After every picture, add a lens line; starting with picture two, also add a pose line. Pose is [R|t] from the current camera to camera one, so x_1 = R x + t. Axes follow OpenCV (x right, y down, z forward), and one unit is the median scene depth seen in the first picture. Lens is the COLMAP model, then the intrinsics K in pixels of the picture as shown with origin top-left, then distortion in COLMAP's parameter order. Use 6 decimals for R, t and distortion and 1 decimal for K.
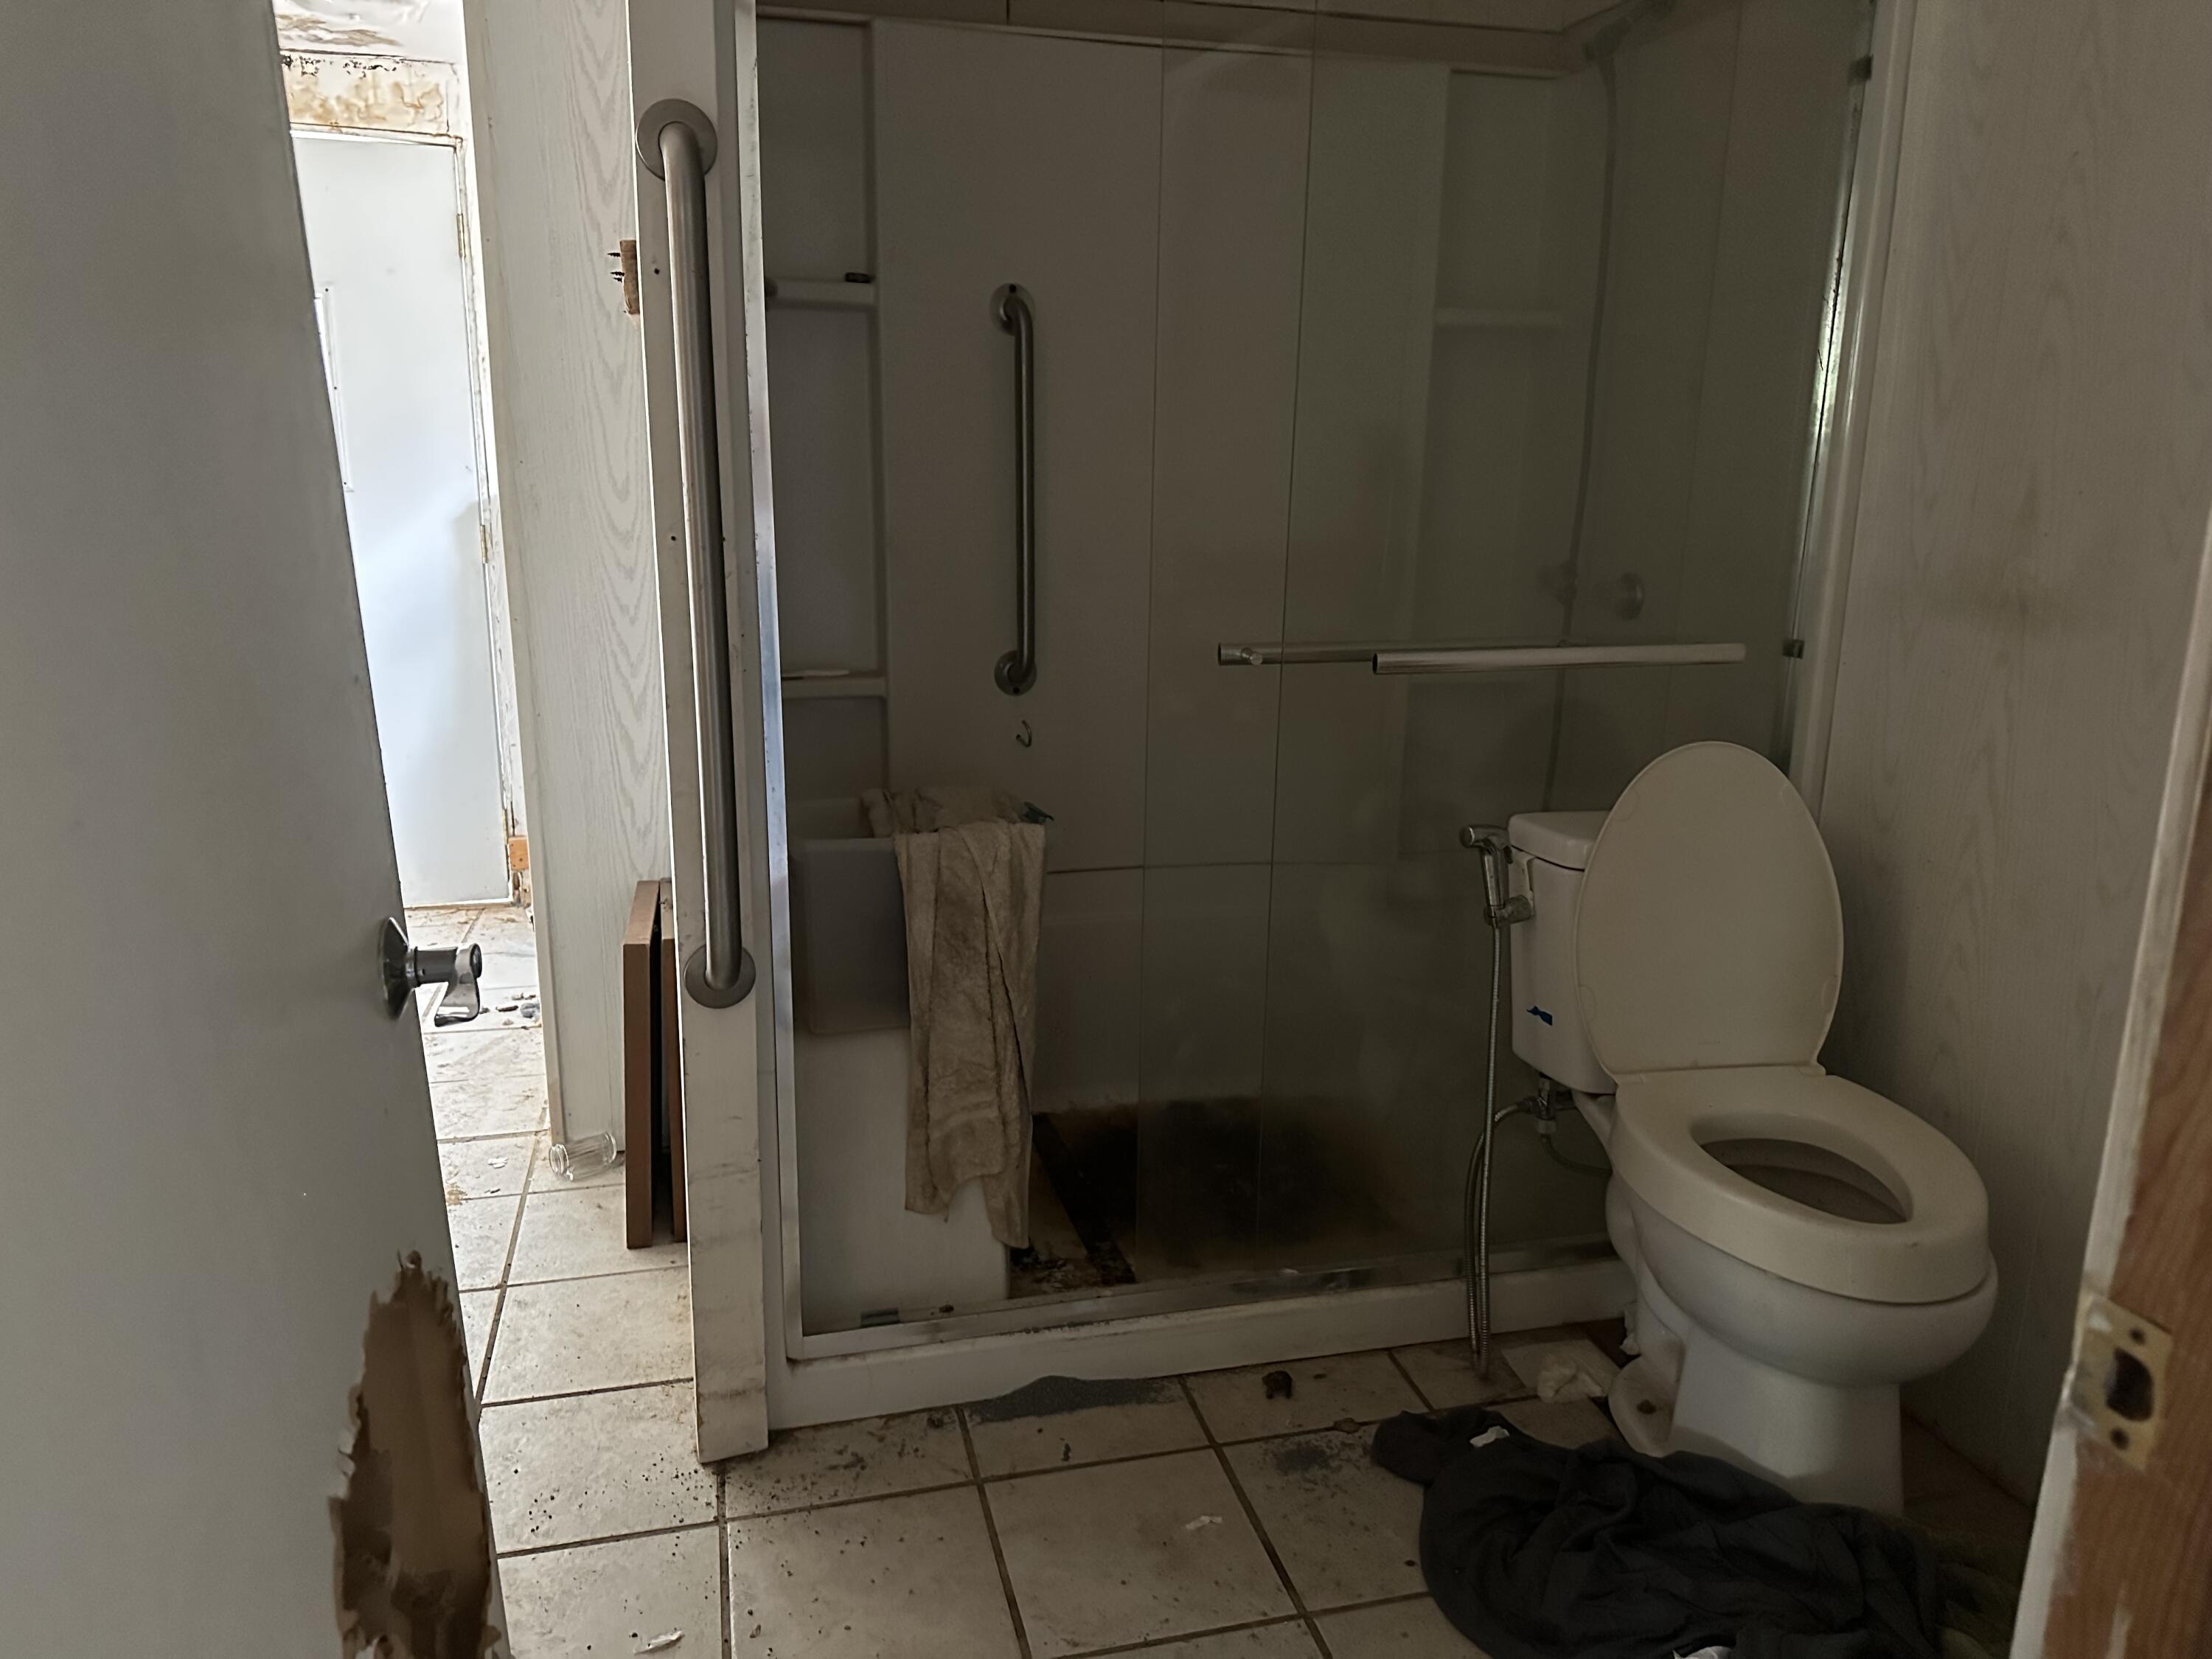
lens RADIAL K [[1532.2, 0, 1109.7], [0, 1532.2, 831.0], [0, 0, 1]] dist [0.039808, -0.055227]
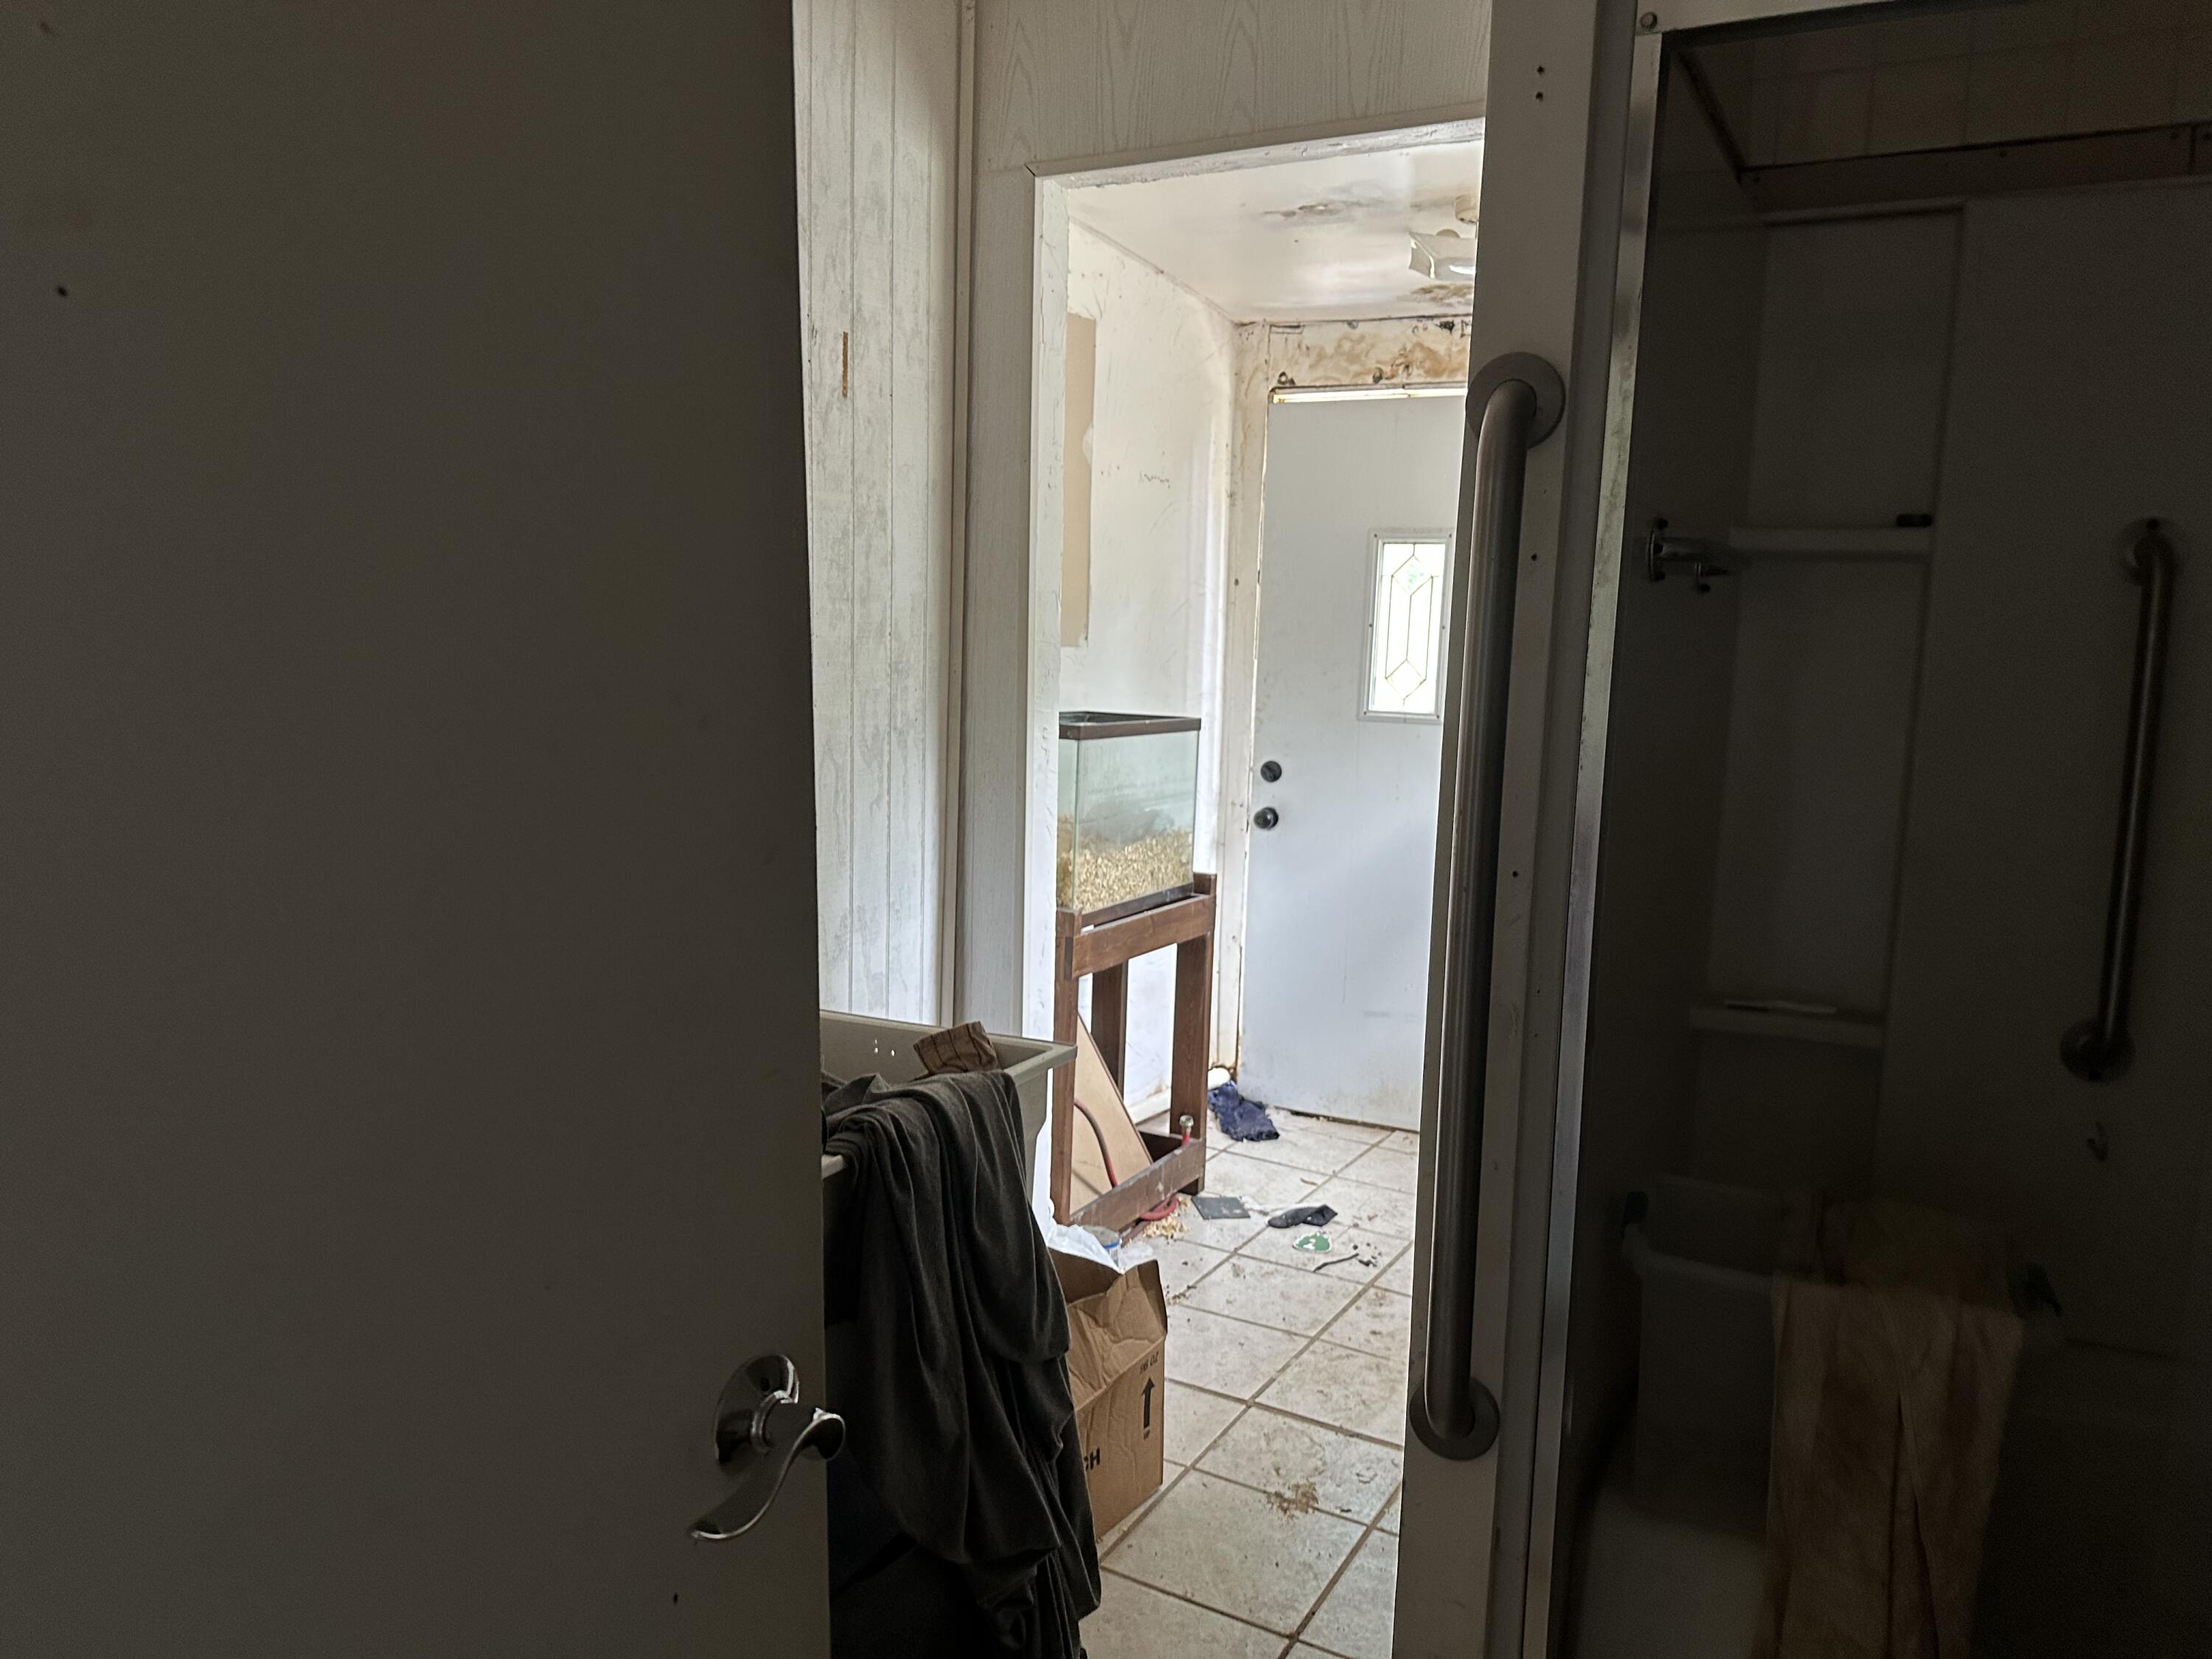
lens RADIAL K [[1532.2, 0, 1125.2], [0, 1532.2, 838.2], [0, 0, 1]] dist [0.039808, -0.055227]
pose [[0.729074, 0.095247, -0.677775, 0.092973], [-0.179061, 0.982323, -0.054569, -0.090135], [0.660597, 0.161148, 0.733241, 0.196428]]
